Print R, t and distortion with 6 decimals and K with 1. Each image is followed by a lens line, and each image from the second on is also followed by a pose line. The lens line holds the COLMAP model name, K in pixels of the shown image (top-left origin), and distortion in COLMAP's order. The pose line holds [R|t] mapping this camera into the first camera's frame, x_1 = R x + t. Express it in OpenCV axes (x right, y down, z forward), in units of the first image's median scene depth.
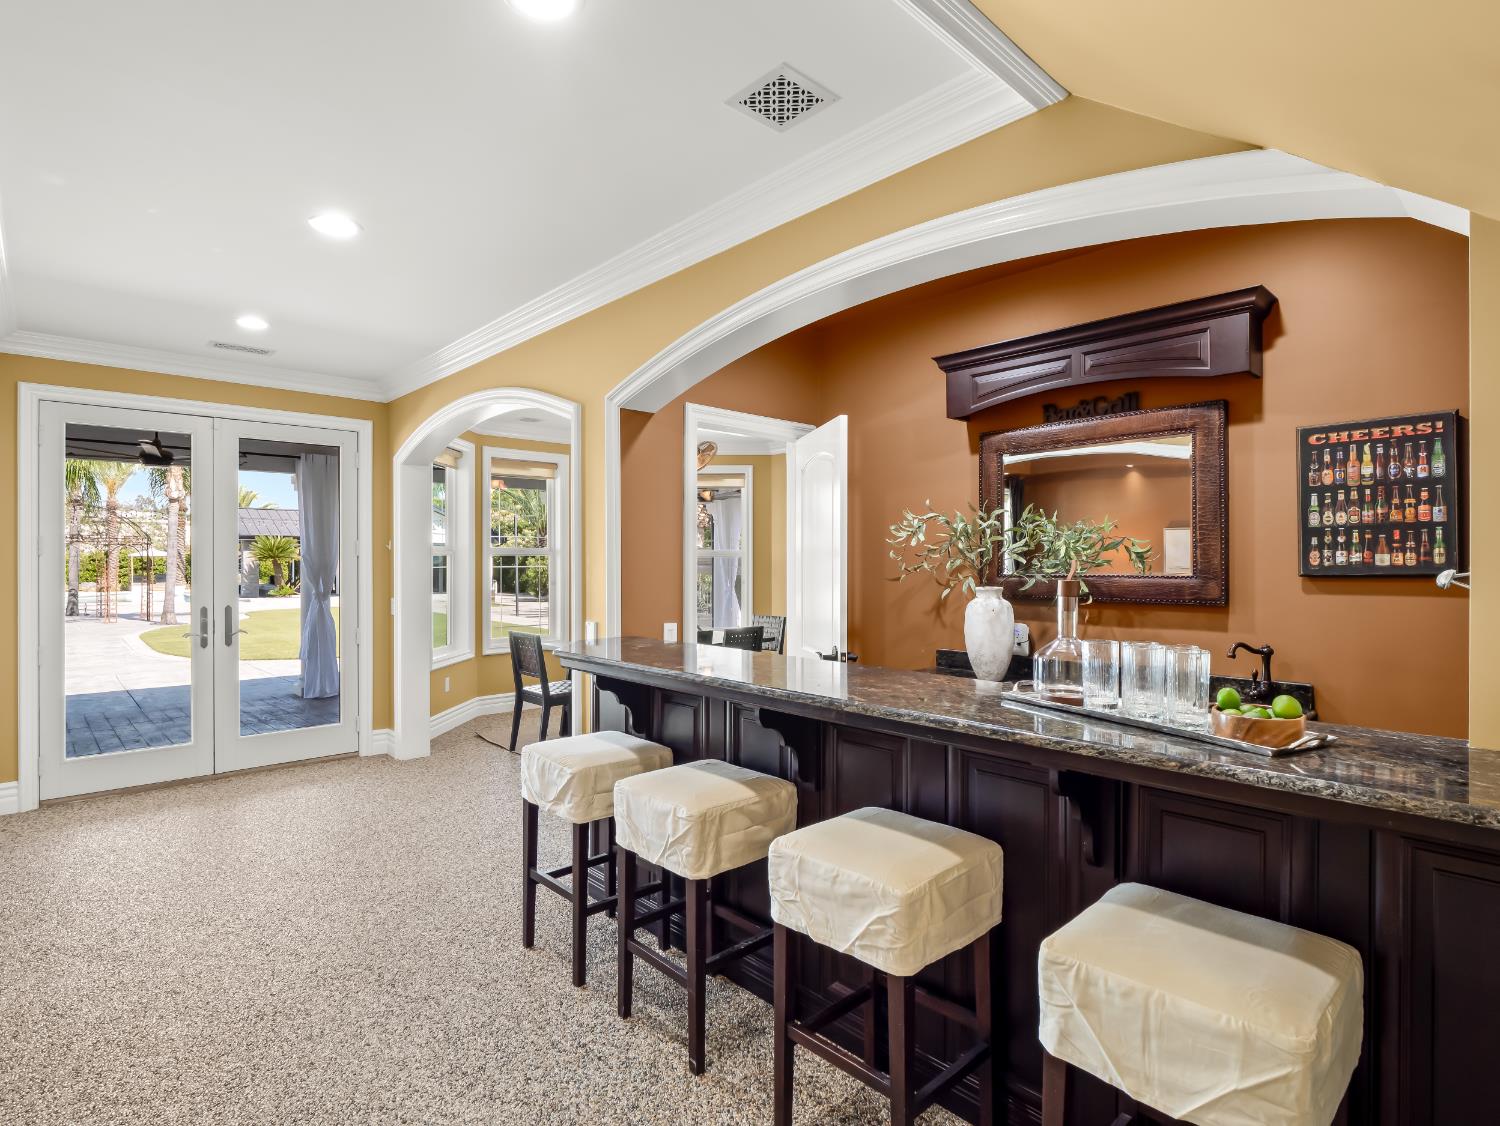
lens RADIAL K [[778.5, 0, 745.1], [0, 778.5, 562.5], [0, 0, 1]] dist [0.005803, -0.000955]
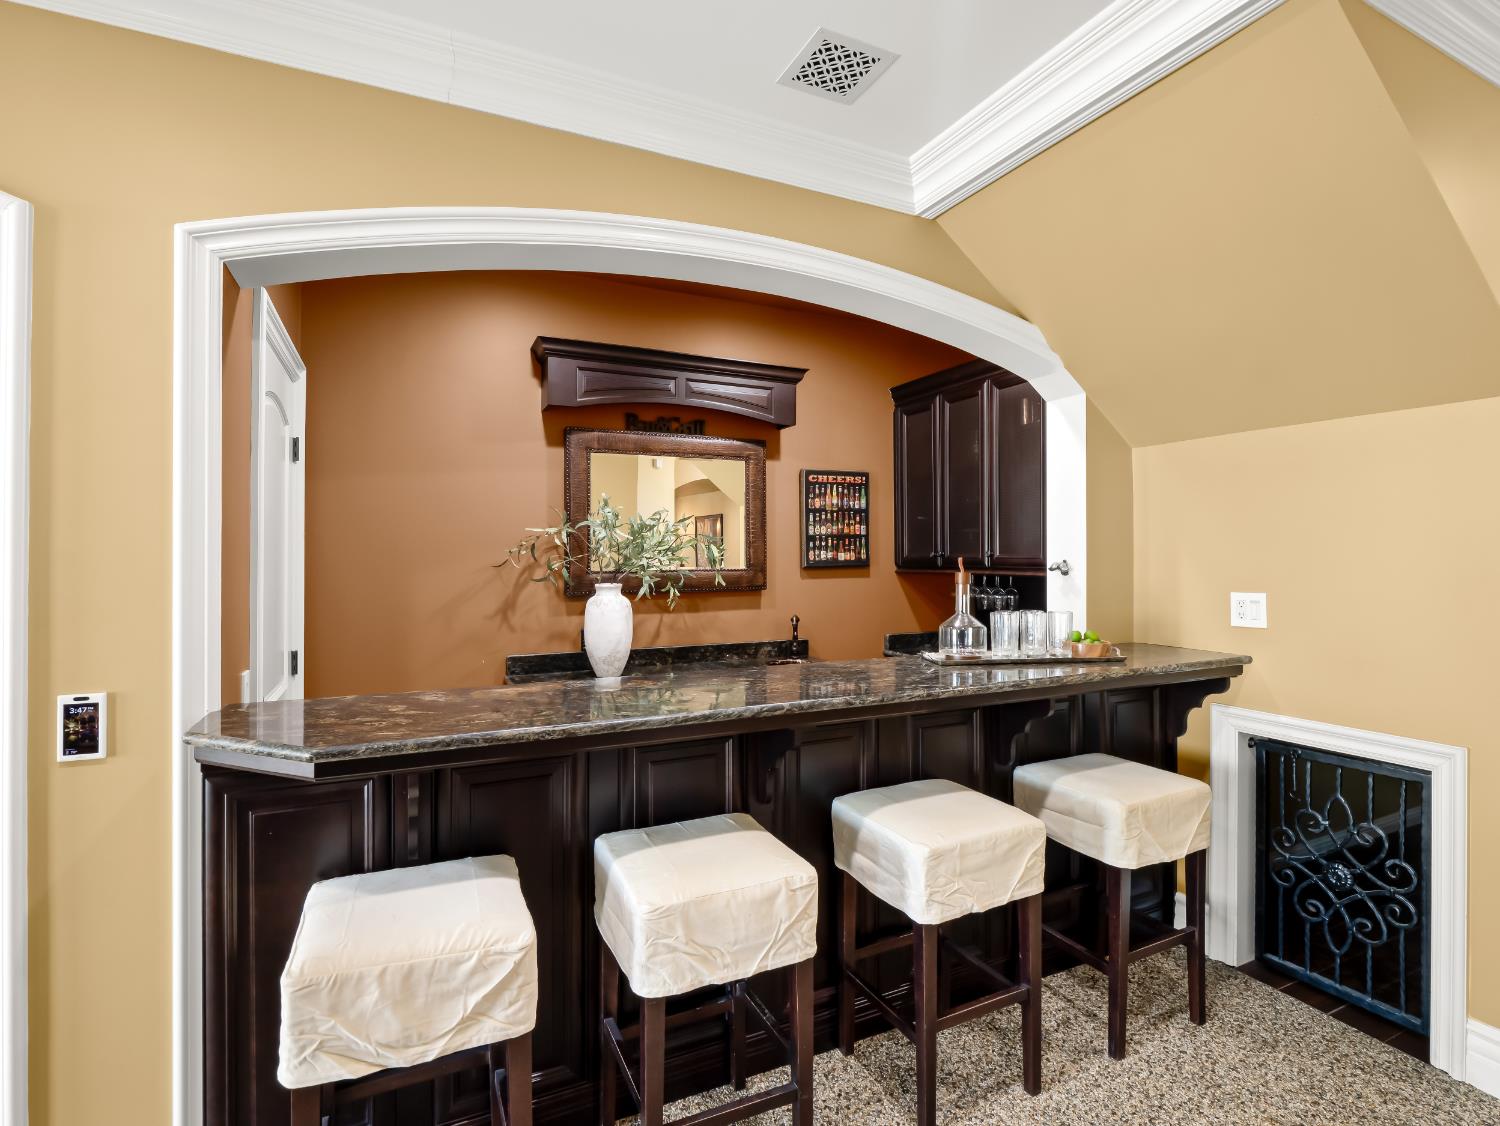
lens RADIAL K [[721.9, 0, 741.6], [0, 721.9, 549.1], [0, 0, 1]] dist [-0.020024, -0.001496]
pose [[0.310297, 0.008333, 0.950603, -0.670398], [0.003370, 0.999946, -0.009865, -0.004714], [-0.950634, 0.006265, 0.310252, 0.706833]]
